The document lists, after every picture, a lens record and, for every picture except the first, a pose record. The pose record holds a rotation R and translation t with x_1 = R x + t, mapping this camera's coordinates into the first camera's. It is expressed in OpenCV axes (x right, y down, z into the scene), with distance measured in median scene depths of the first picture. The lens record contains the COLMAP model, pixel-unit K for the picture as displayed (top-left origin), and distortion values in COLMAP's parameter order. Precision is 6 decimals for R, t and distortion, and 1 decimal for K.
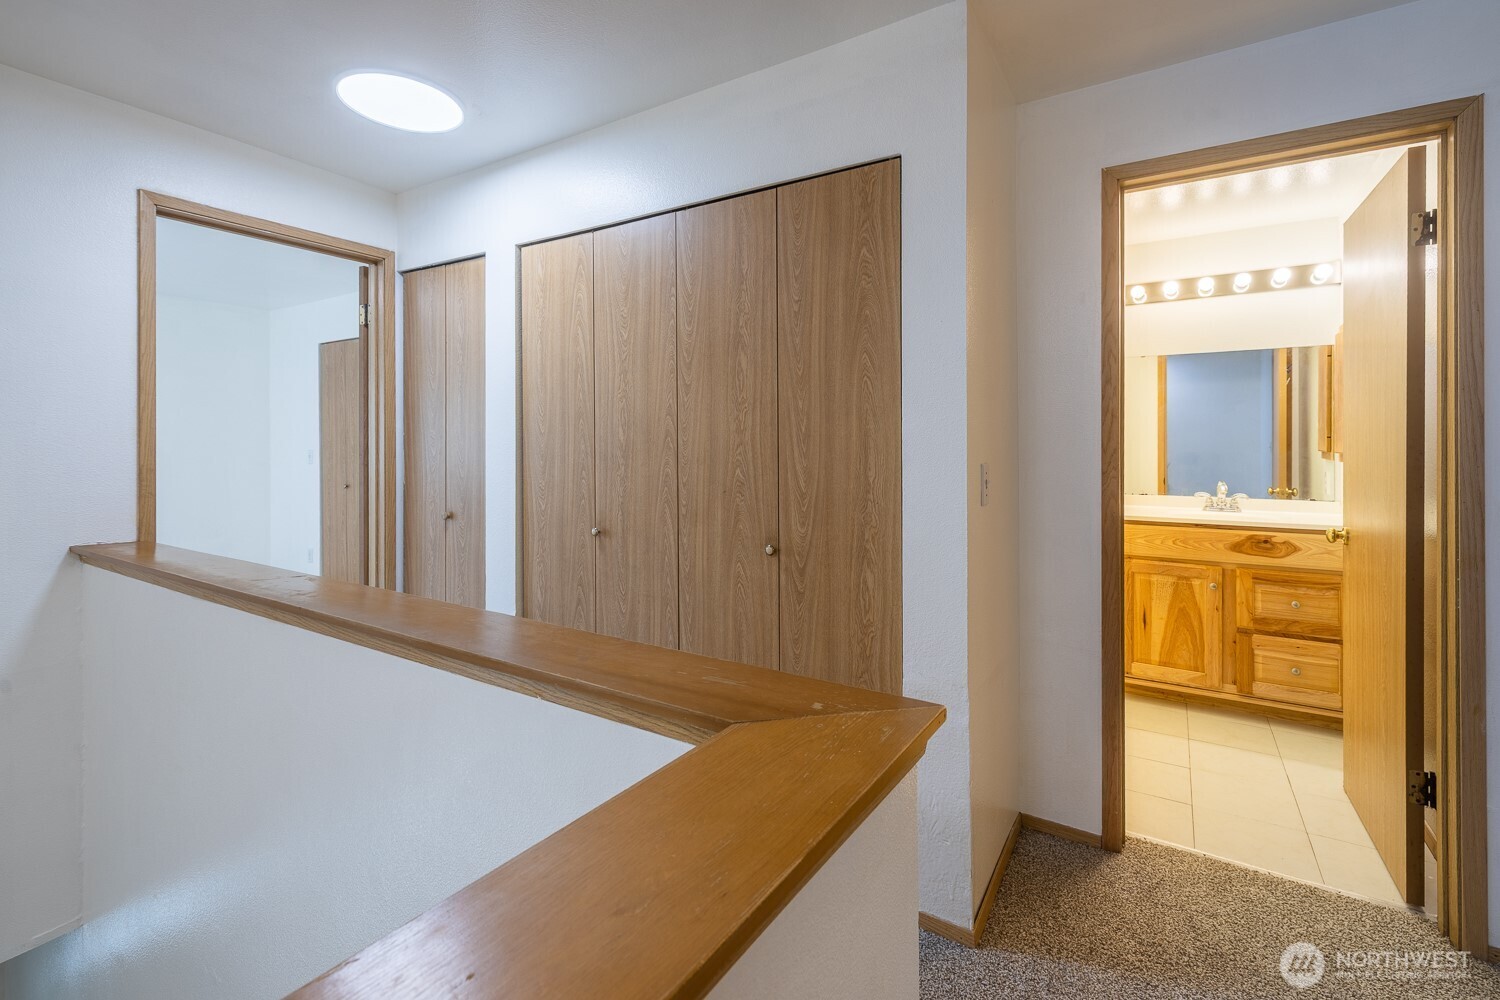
lens RADIAL K [[639.4, 0, 781.4], [0, 639.4, 447.2], [0, 0, 1]] dist [-0.003522, -0.000070]
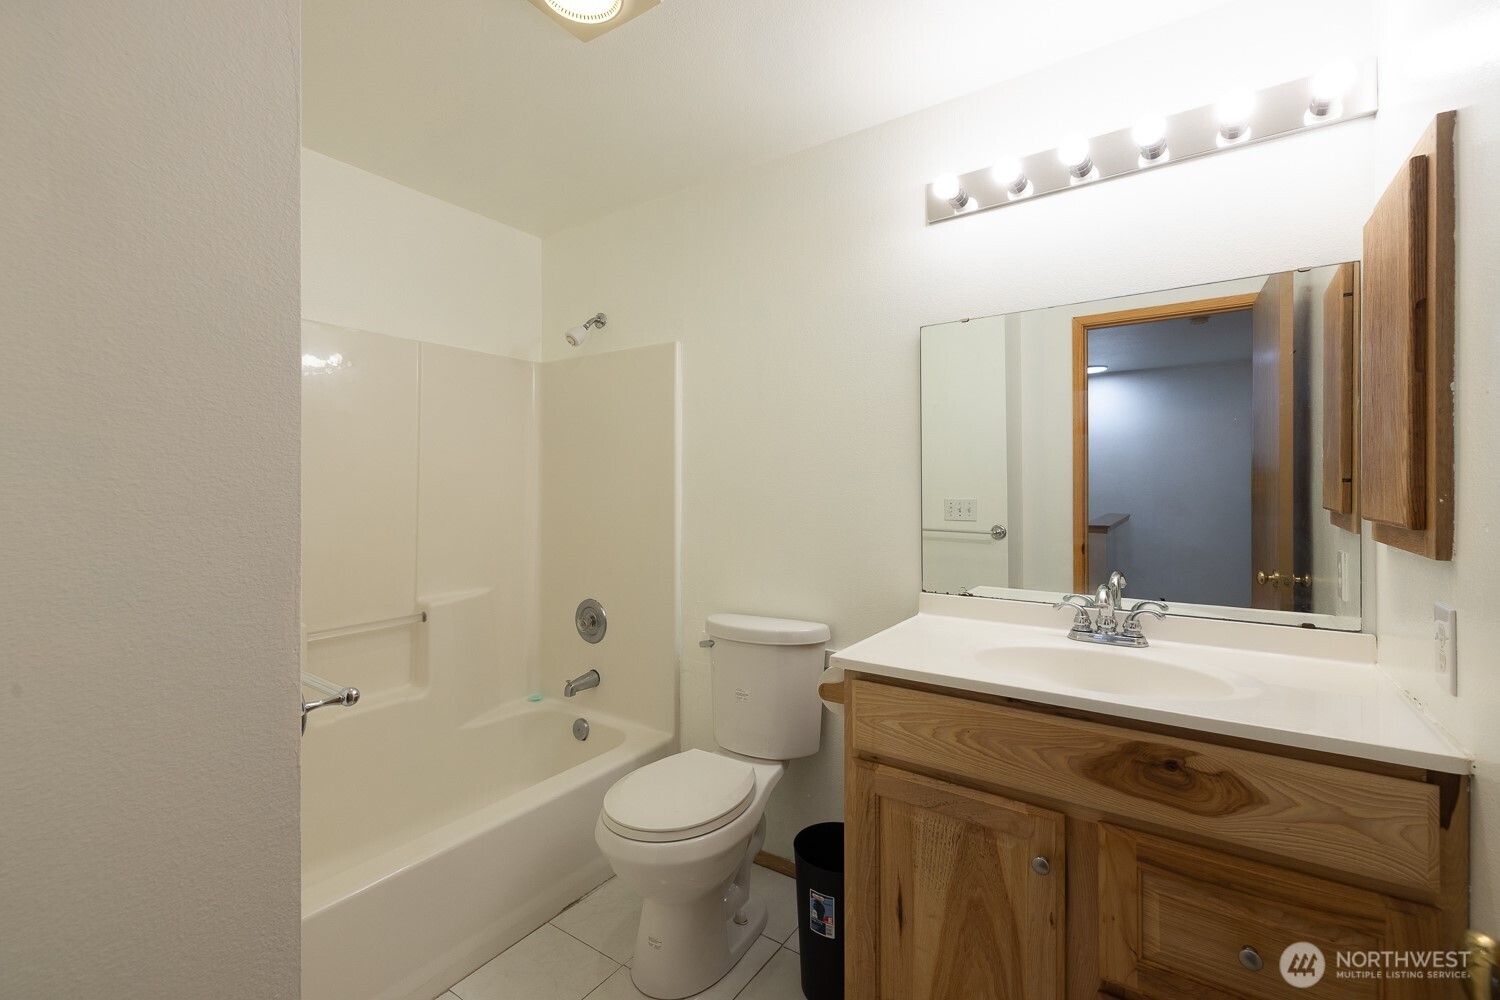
lens RADIAL K [[639.4, 0, 754.1], [0, 639.4, 499.5], [0, 0, 1]] dist [-0.003522, -0.000070]
pose [[0.999295, -0.001868, -0.037492, 0.516489], [0.001905, 0.999998, 0.000942, -0.005380], [0.037490, -0.001013, 0.999296, 0.604646]]
